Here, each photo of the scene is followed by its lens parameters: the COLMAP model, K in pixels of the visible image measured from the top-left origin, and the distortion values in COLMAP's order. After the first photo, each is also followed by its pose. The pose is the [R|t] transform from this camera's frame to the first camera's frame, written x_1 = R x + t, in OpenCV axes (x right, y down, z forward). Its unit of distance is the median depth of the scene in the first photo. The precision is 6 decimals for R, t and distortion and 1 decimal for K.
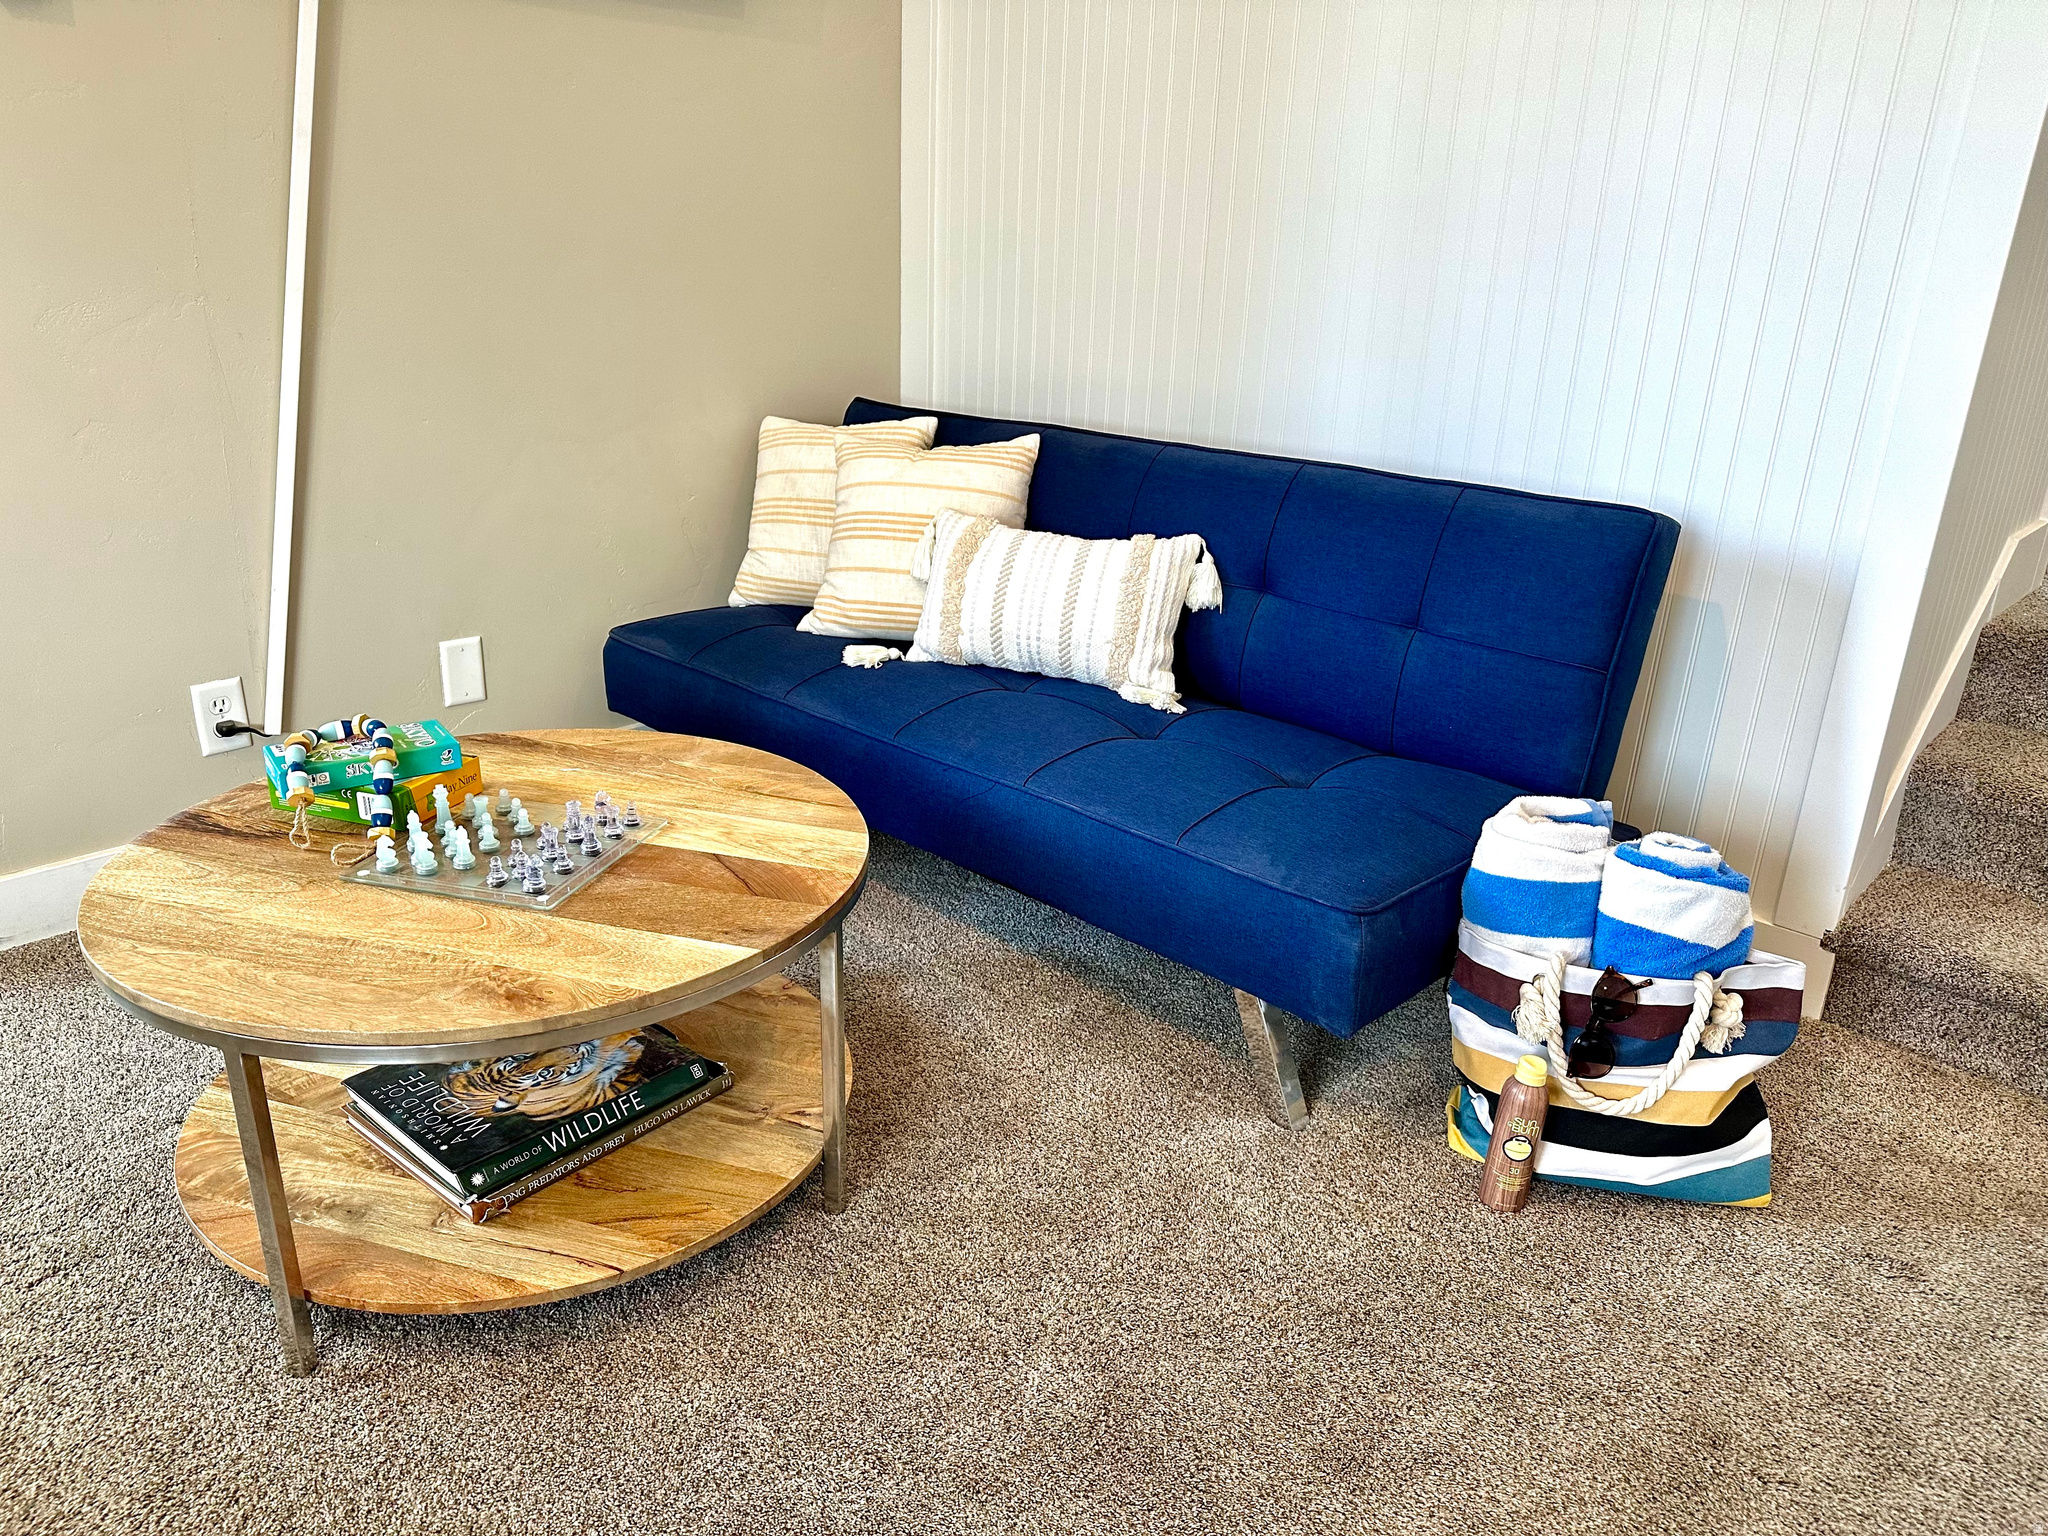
lens RADIAL K [[1423.8, 0, 1024.0], [0, 1423.8, 768.0], [0, 0, 1]] dist [0.131466, -0.207591]
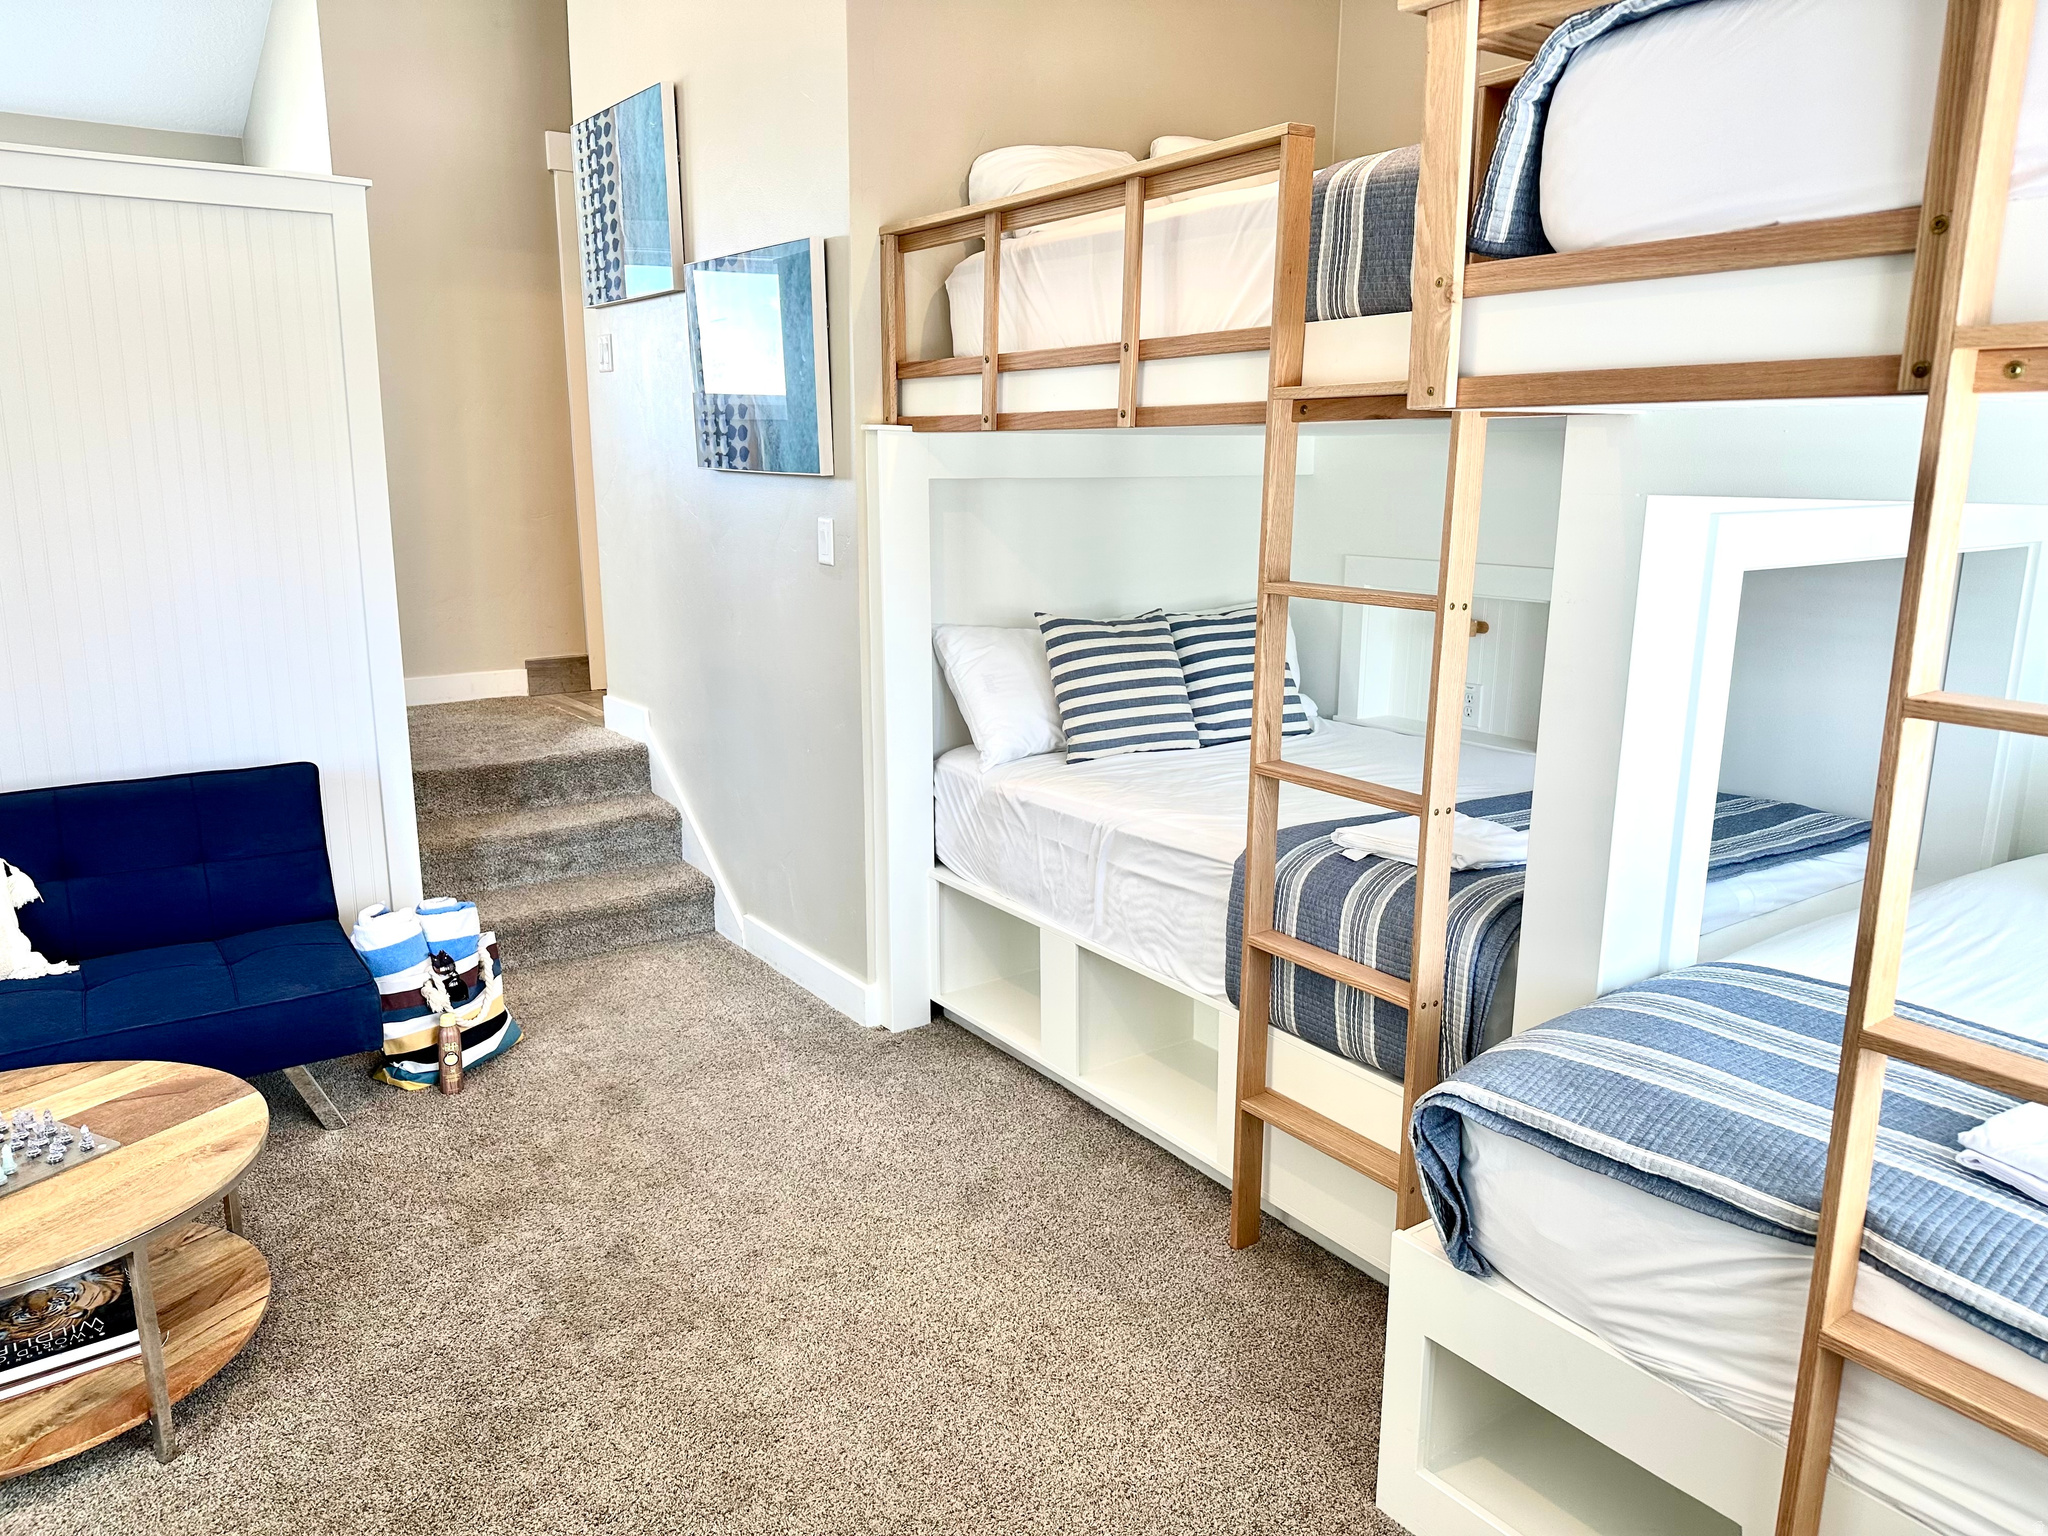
lens RADIAL K [[1423.8, 0, 1024.0], [0, 1423.8, 768.0], [0, 0, 1]] dist [0.131466, -0.207591]
pose [[0.197278, -0.243469, 0.949634, -1.339668], [0.344293, 0.924175, 0.165418, -0.180759], [-0.917902, 0.294319, 0.266144, -0.405070]]
